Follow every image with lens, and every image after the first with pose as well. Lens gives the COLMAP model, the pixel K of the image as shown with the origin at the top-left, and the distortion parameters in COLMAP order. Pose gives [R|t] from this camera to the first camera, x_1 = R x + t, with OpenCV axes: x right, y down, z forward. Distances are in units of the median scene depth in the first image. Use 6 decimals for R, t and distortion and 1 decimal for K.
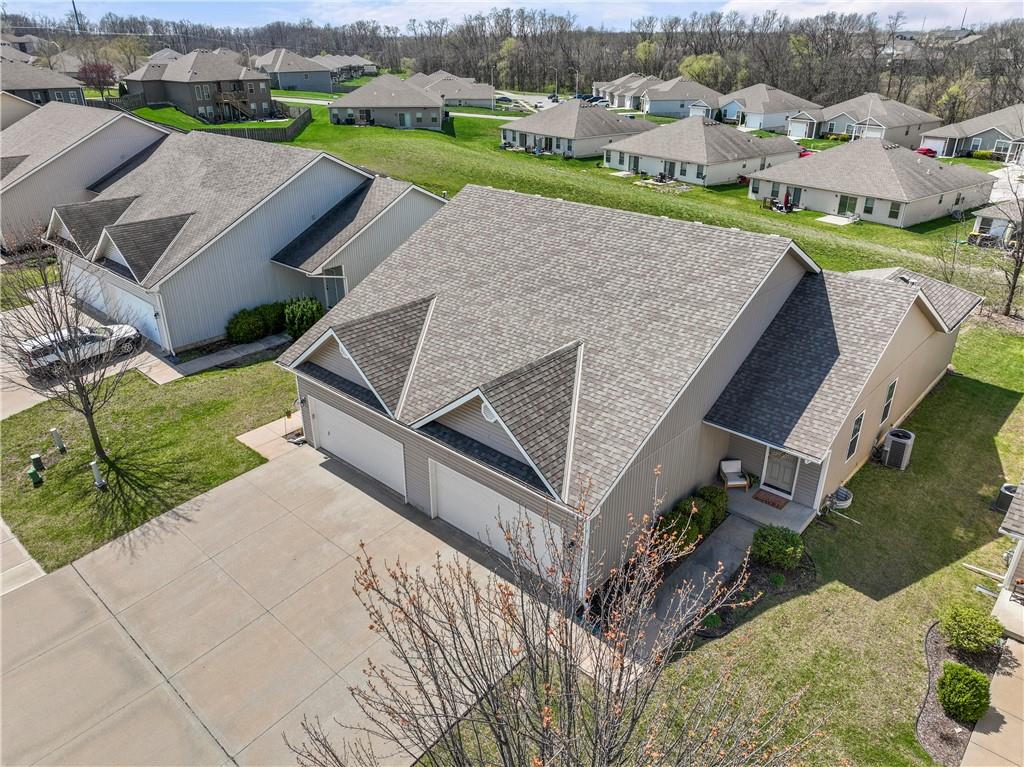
lens RADIAL K [[721.6, 0, 511.1], [0, 721.6, 381.0], [0, 0, 1]] dist [-0.002924, 0.018665]
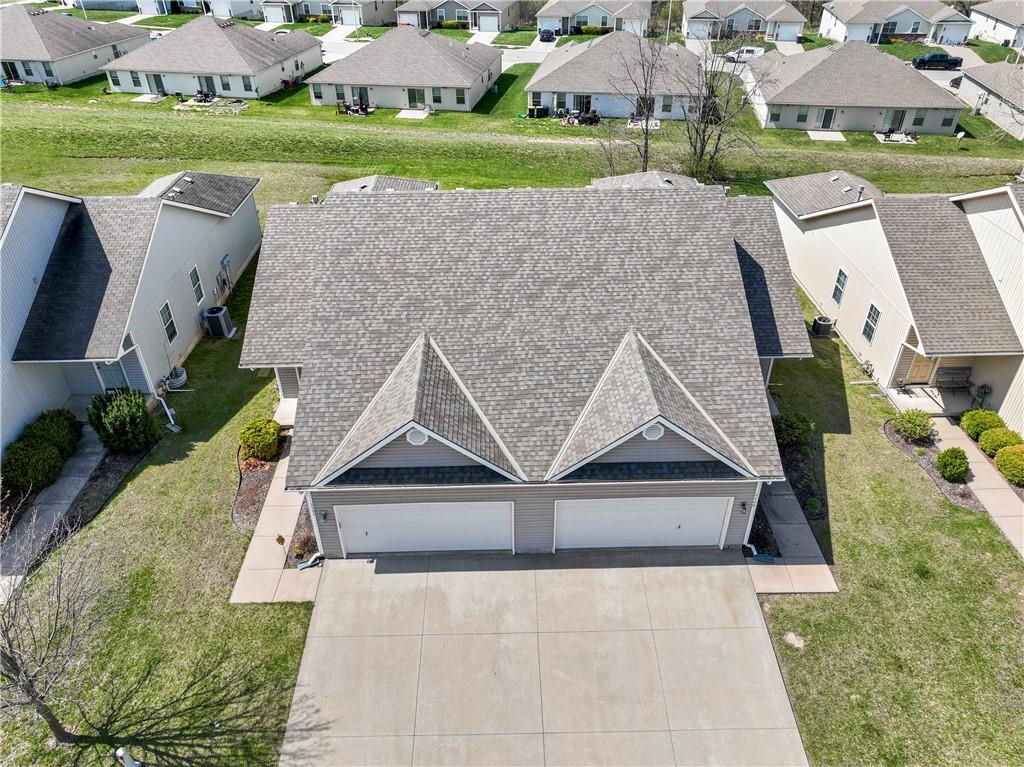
lens RADIAL K [[721.6, 0, 512.9], [0, 721.6, 379.9], [0, 0, 1]] dist [-0.002924, 0.018665]
pose [[0.724640, -0.392791, 0.566227, -0.404213], [0.300789, 0.919536, 0.252940, -0.191554], [-0.620019, -0.012975, 0.784480, 0.180198]]
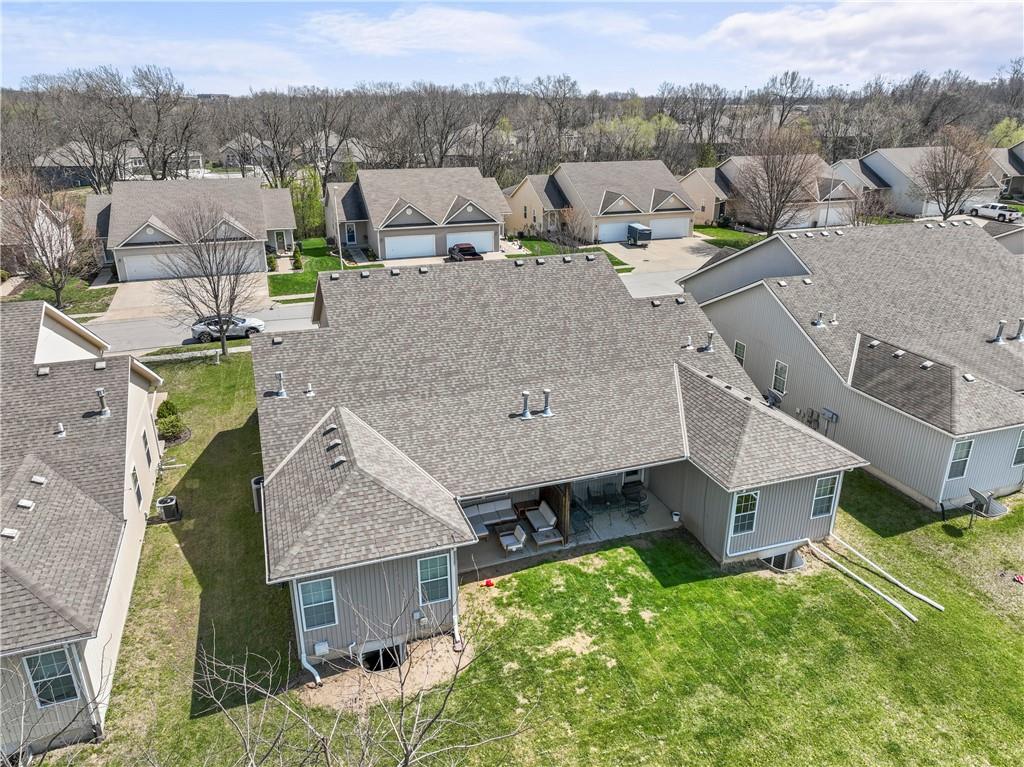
lens RADIAL K [[721.6, 0, 513.8], [0, 721.6, 381.0], [0, 0, 1]] dist [-0.002924, 0.018665]
pose [[-0.472943, 0.322181, -0.820076, 0.923038], [-0.376134, 0.767851, 0.518583, -0.585904], [0.796774, 0.553719, -0.241966, 1.123993]]
